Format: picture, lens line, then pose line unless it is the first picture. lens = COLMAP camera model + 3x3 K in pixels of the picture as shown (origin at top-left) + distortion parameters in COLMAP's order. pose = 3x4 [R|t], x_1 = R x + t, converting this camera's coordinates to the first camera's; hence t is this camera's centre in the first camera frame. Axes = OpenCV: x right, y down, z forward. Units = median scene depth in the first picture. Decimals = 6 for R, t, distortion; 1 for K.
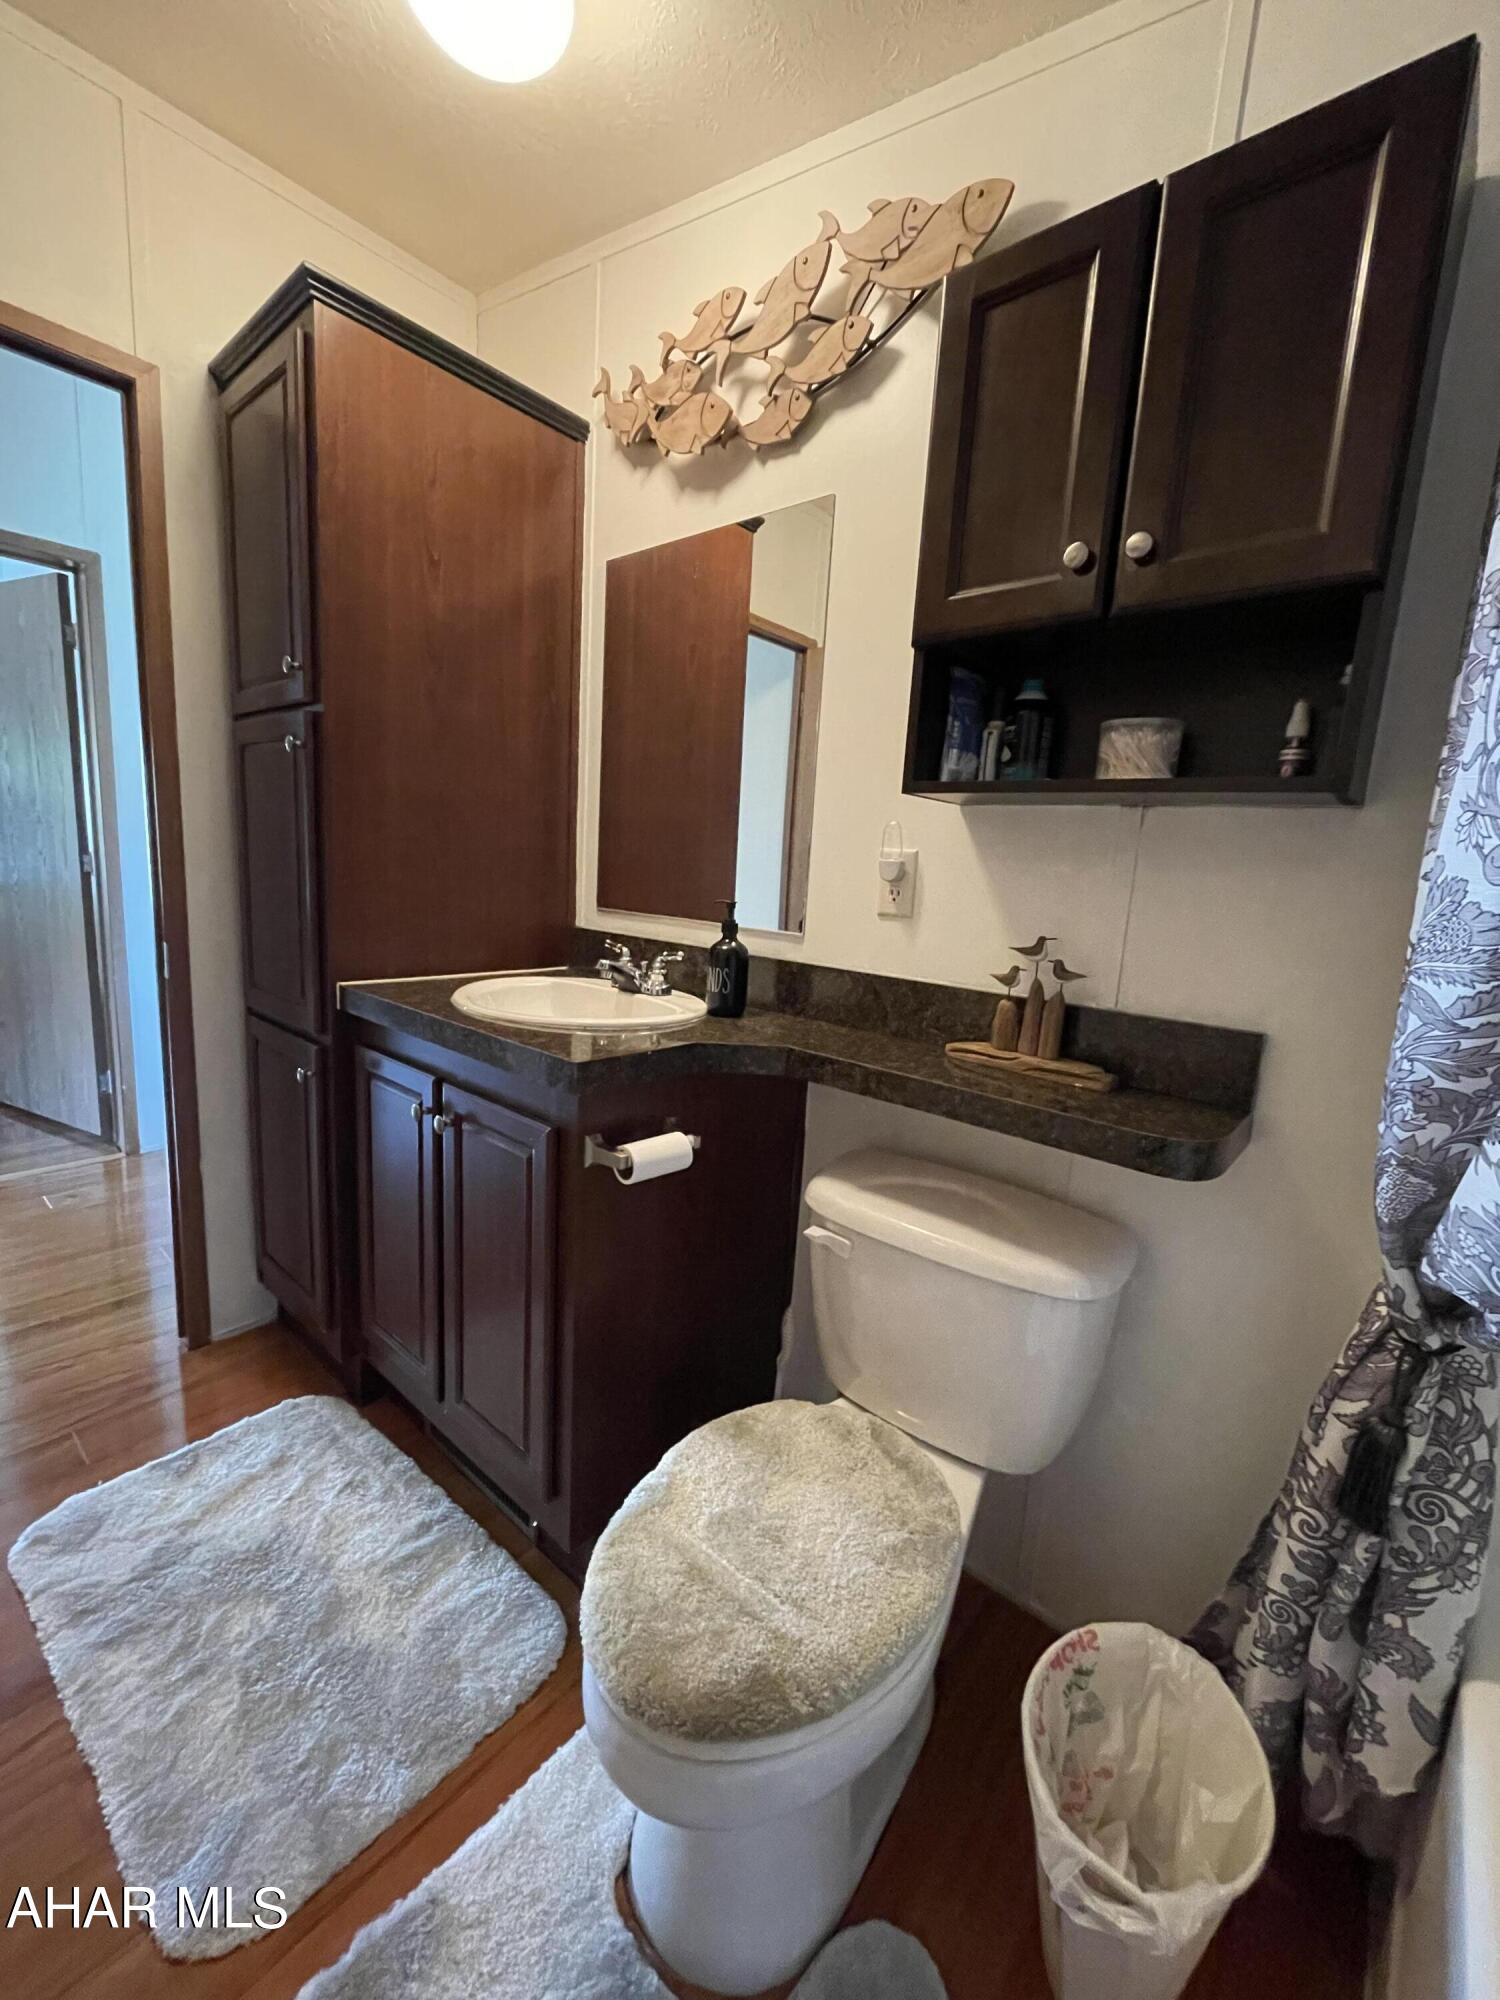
lens RADIAL K [[810.1, 0, 750.0], [0, 810.1, 1000.0], [0, 0, 1]] dist [-0.000594, -0.000225]
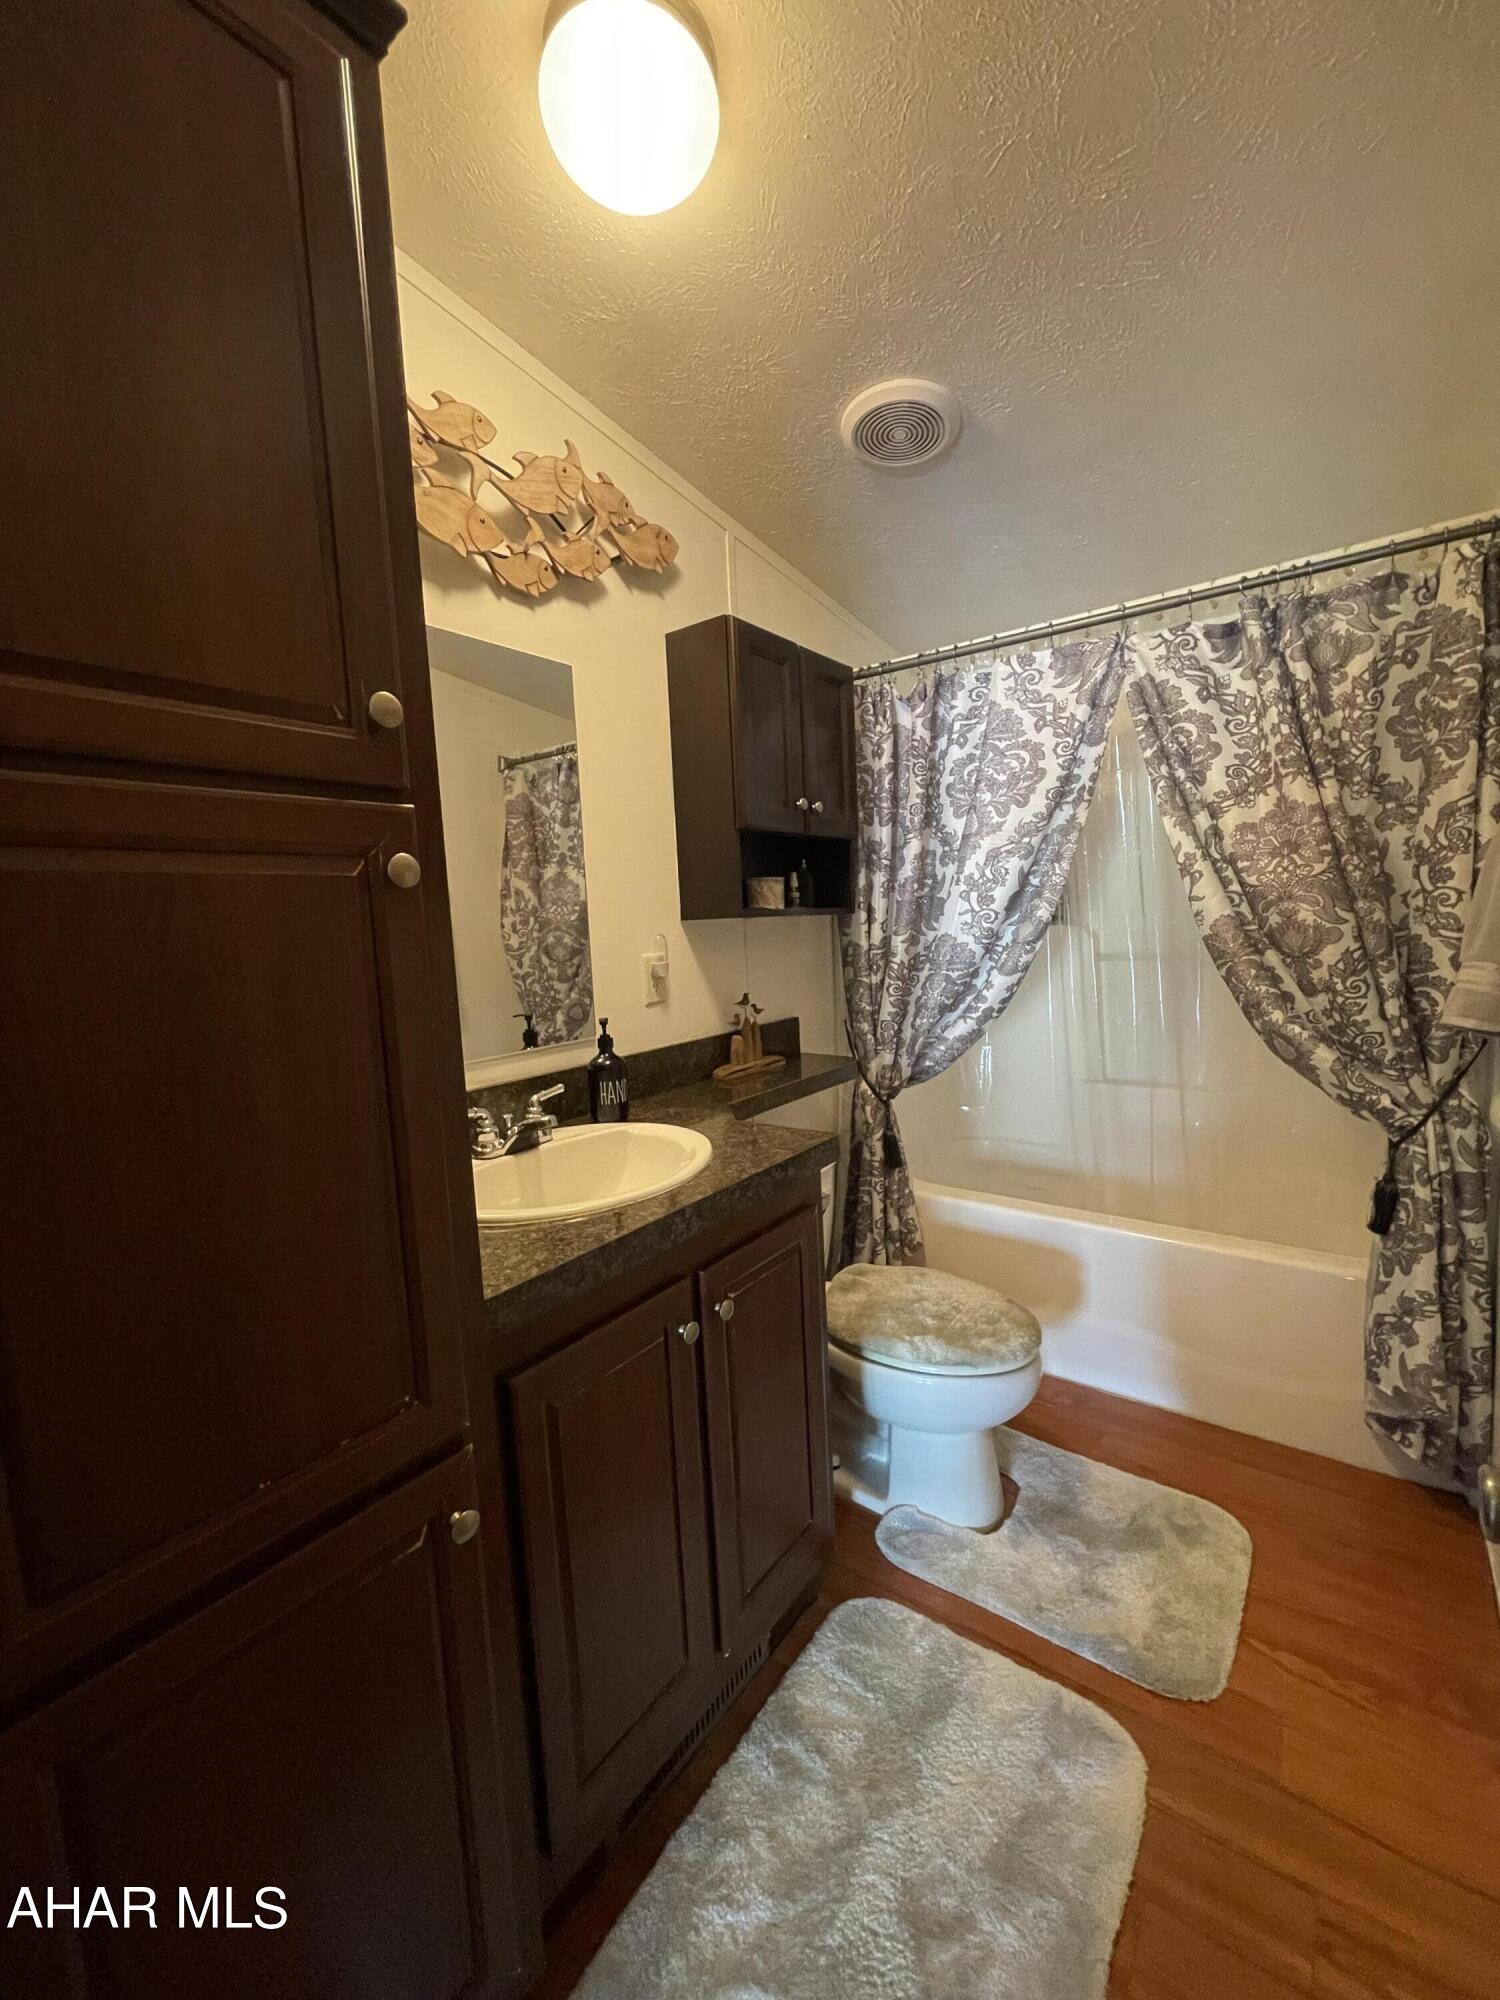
lens RADIAL K [[810.1, 0, 750.0], [0, 810.1, 1000.0], [0, 0, 1]] dist [-0.000594, -0.000225]
pose [[-0.080142, -0.157796, 0.984214, -1.239556], [0.207147, 0.963197, 0.171294, -0.328908], [-0.975022, 0.217605, -0.044505, 0.974008]]
